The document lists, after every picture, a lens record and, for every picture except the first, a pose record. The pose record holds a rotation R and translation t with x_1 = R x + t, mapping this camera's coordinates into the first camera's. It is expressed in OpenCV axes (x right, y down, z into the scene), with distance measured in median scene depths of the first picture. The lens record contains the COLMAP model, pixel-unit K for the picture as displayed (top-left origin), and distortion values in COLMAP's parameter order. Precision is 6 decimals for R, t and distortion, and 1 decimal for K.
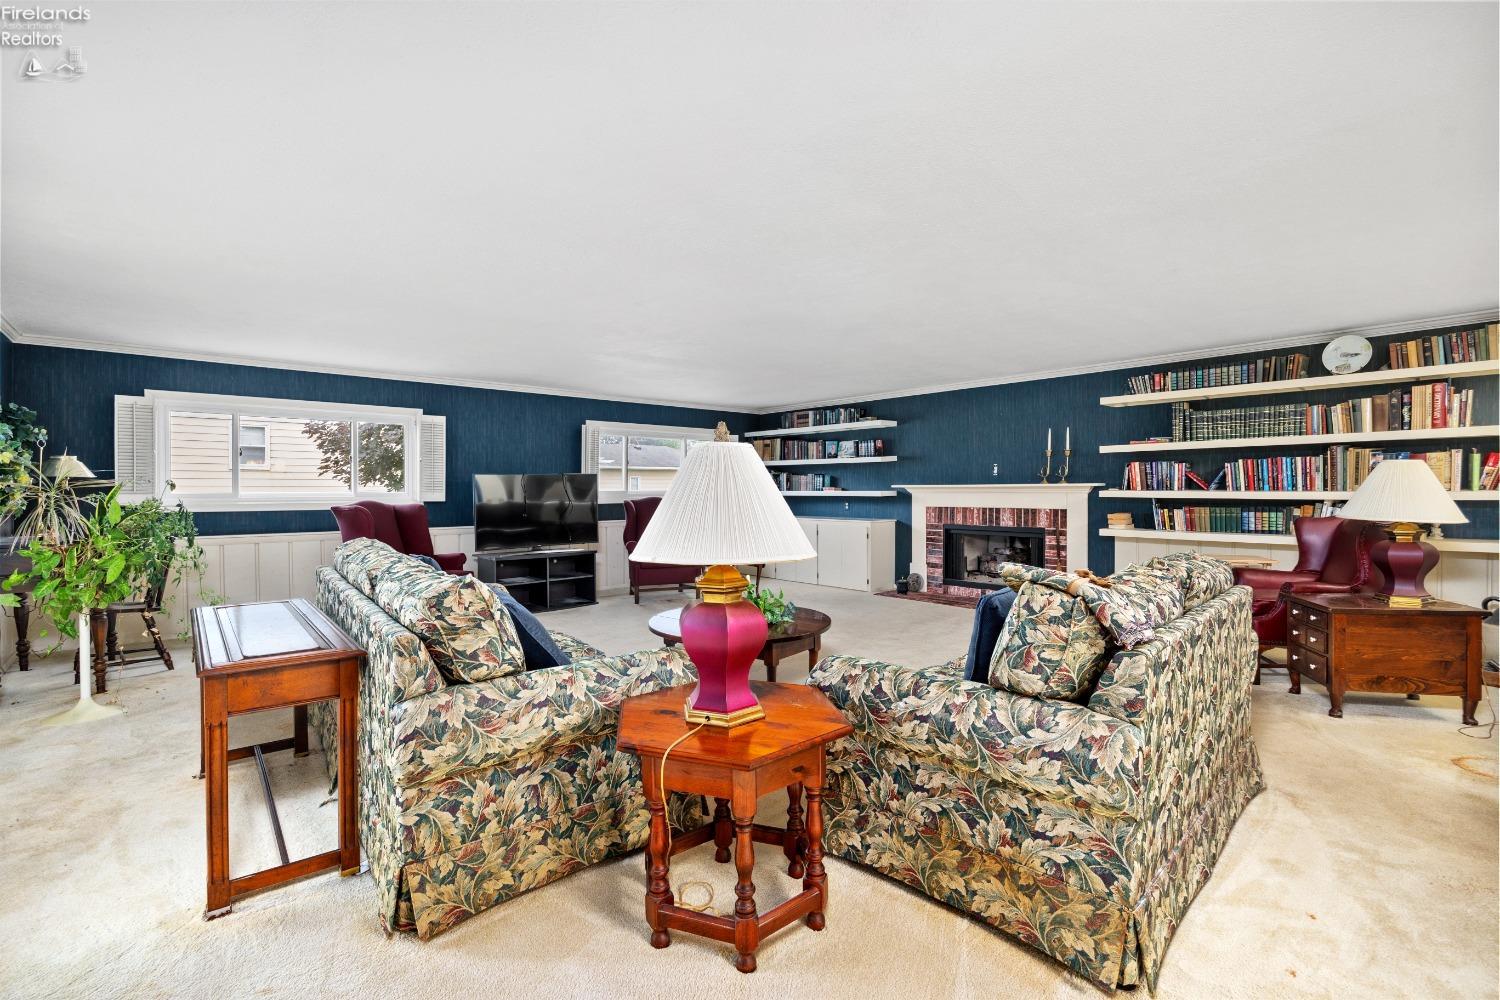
lens RADIAL K [[665.6, 0, 748.0], [0, 665.6, 496.8], [0, 0, 1]] dist [-0.021746, 0.001894]
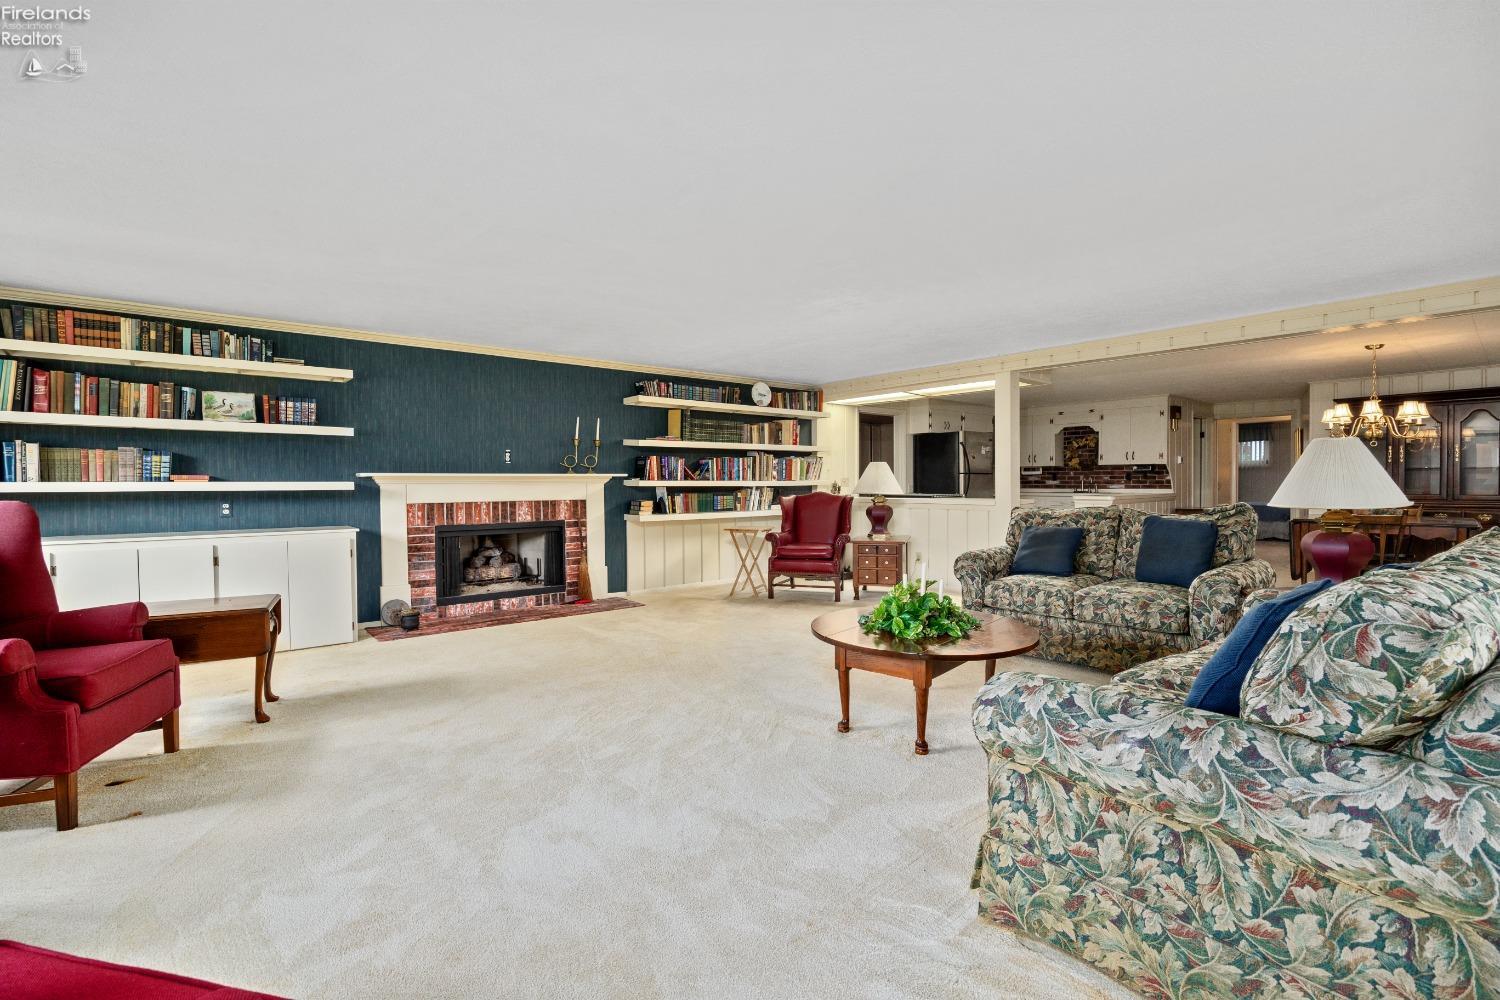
lens RADIAL K [[665.6, 0, 748.0], [0, 665.6, 496.8], [0, 0, 1]] dist [-0.021746, 0.001894]
pose [[0.027212, -0.014976, 0.999517, -0.504285], [0.019303, 0.999709, 0.014453, 0.004910], [-0.999443, 0.018901, 0.027493, 0.719262]]
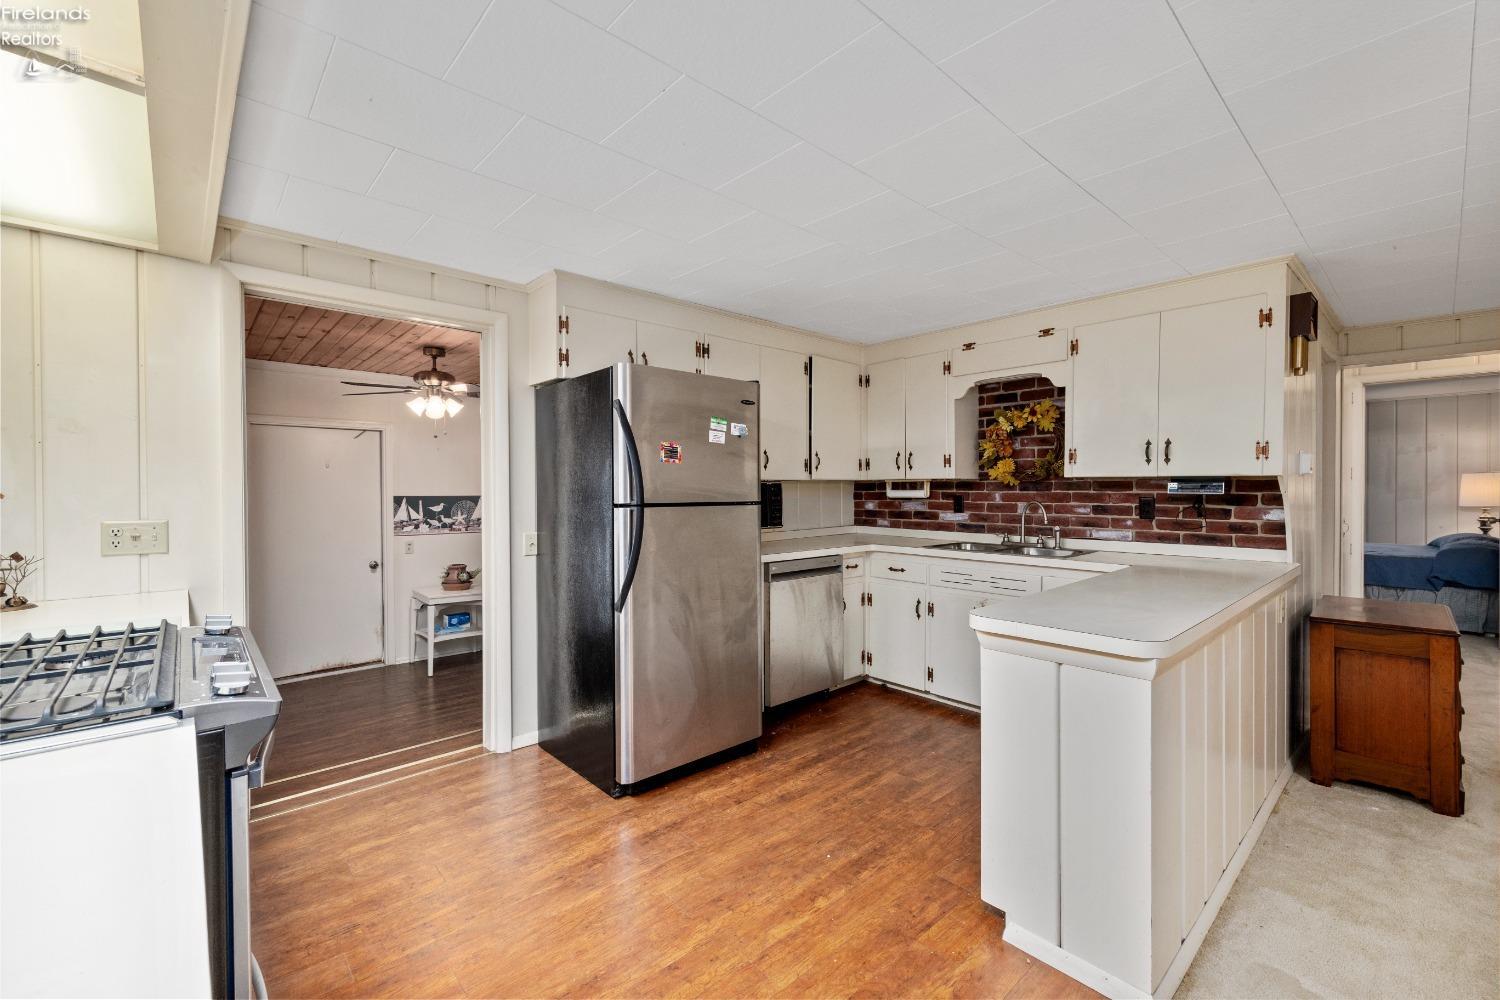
lens RADIAL K [[624.5, 0, 745.3], [0, 624.5, 498.0], [0, 0, 1]] dist [0.008017, -0.000036]
pose [[-0.006620, -0.008376, 0.999943, 0.503251], [0.014490, 0.999859, 0.008471, -0.021436], [-0.999873, 0.014545, -0.006498, 0.232027]]
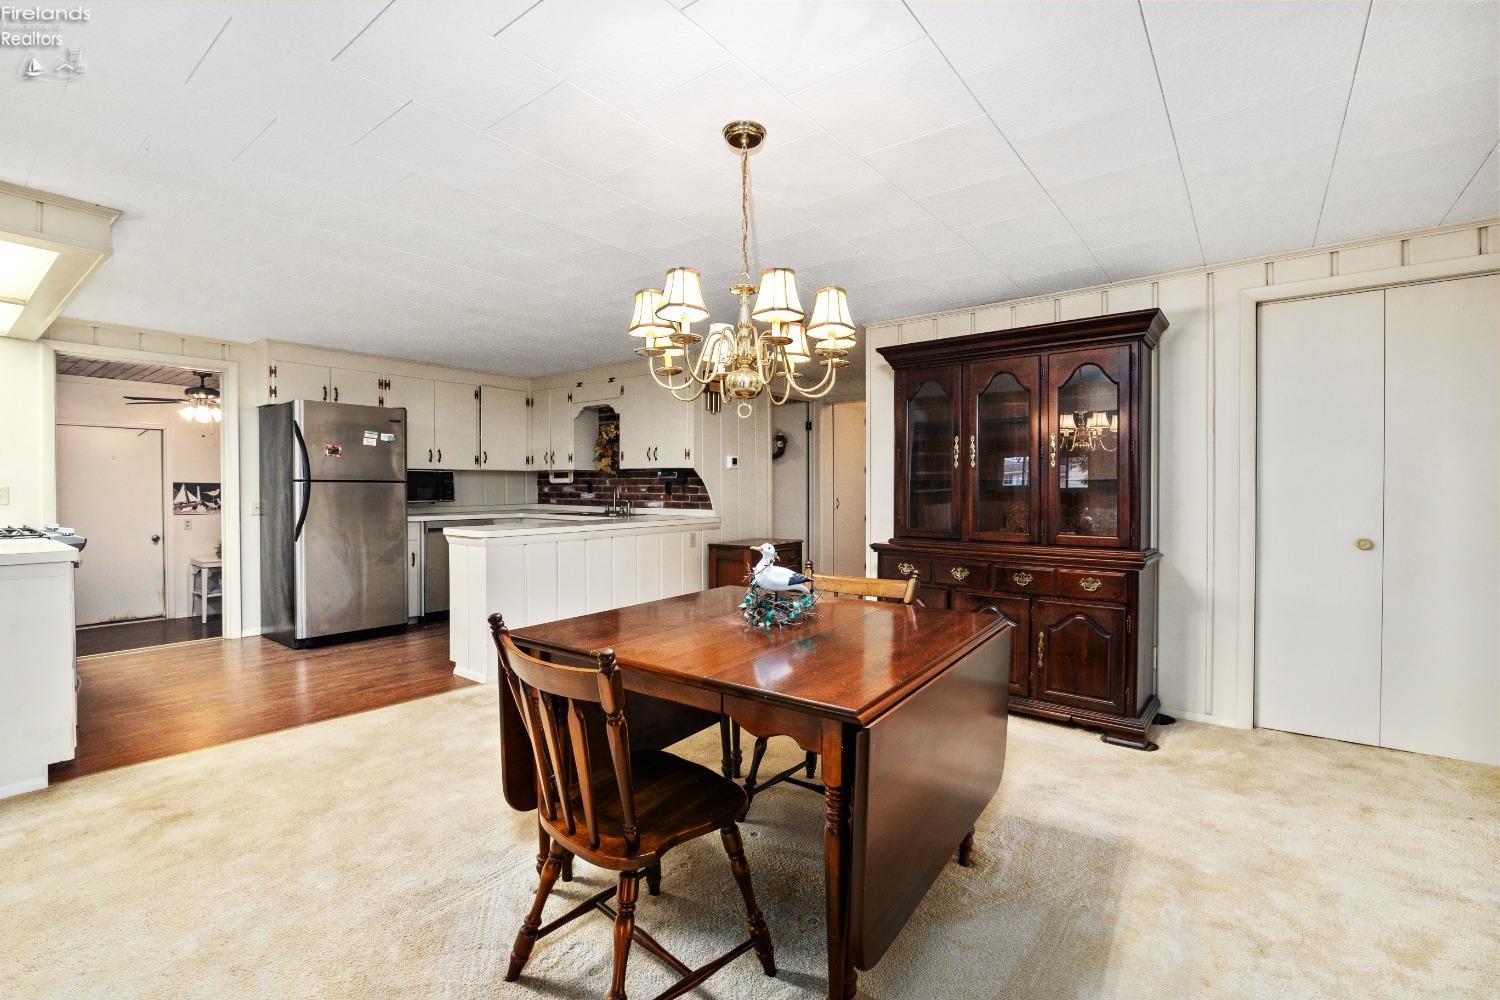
lens RADIAL K [[665.6, 0, 748.0], [0, 665.6, 496.8], [0, 0, 1]] dist [-0.021746, 0.001894]
pose [[-0.183048, -0.006176, 0.983085, 0.089750], [0.011581, 0.999897, 0.008438, 0.002826], [-0.983036, 0.012929, -0.182957, -0.048723]]
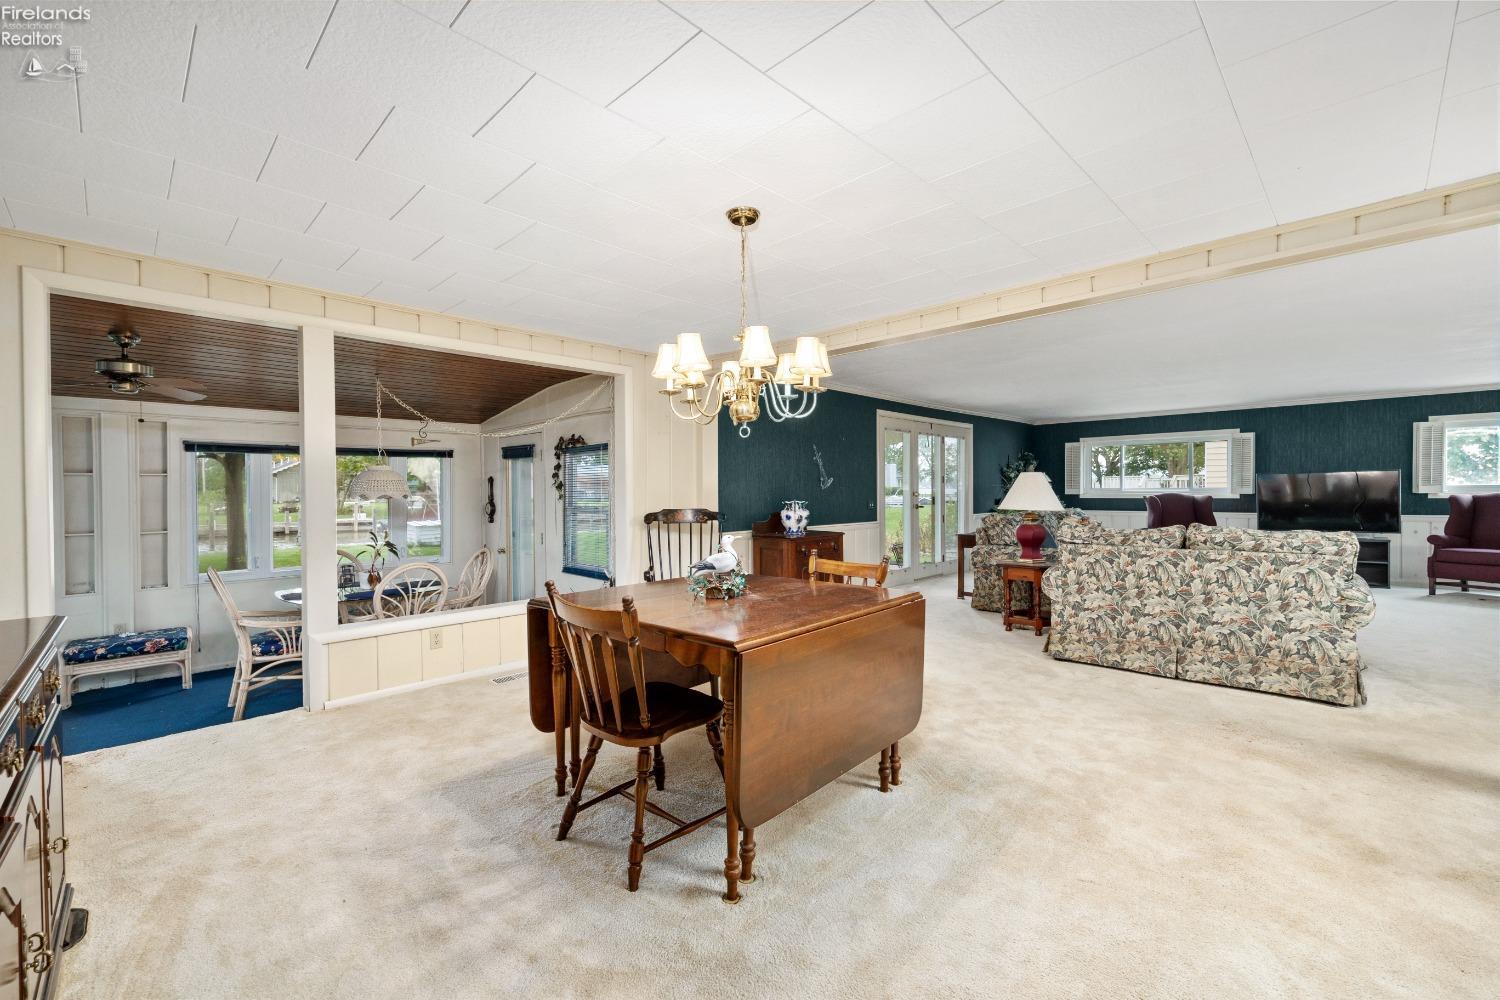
lens RADIAL K [[620.4, 0, 750.0], [0, 620.4, 500.0], [0, 0, 1]] dist [0.002719, 0.000346]
pose [[0.062770, 0.019459, -0.997838, 0.785148], [-0.001913, 0.999810, 0.019377, -0.002404], [0.998026, 0.000692, 0.062795, -0.128080]]
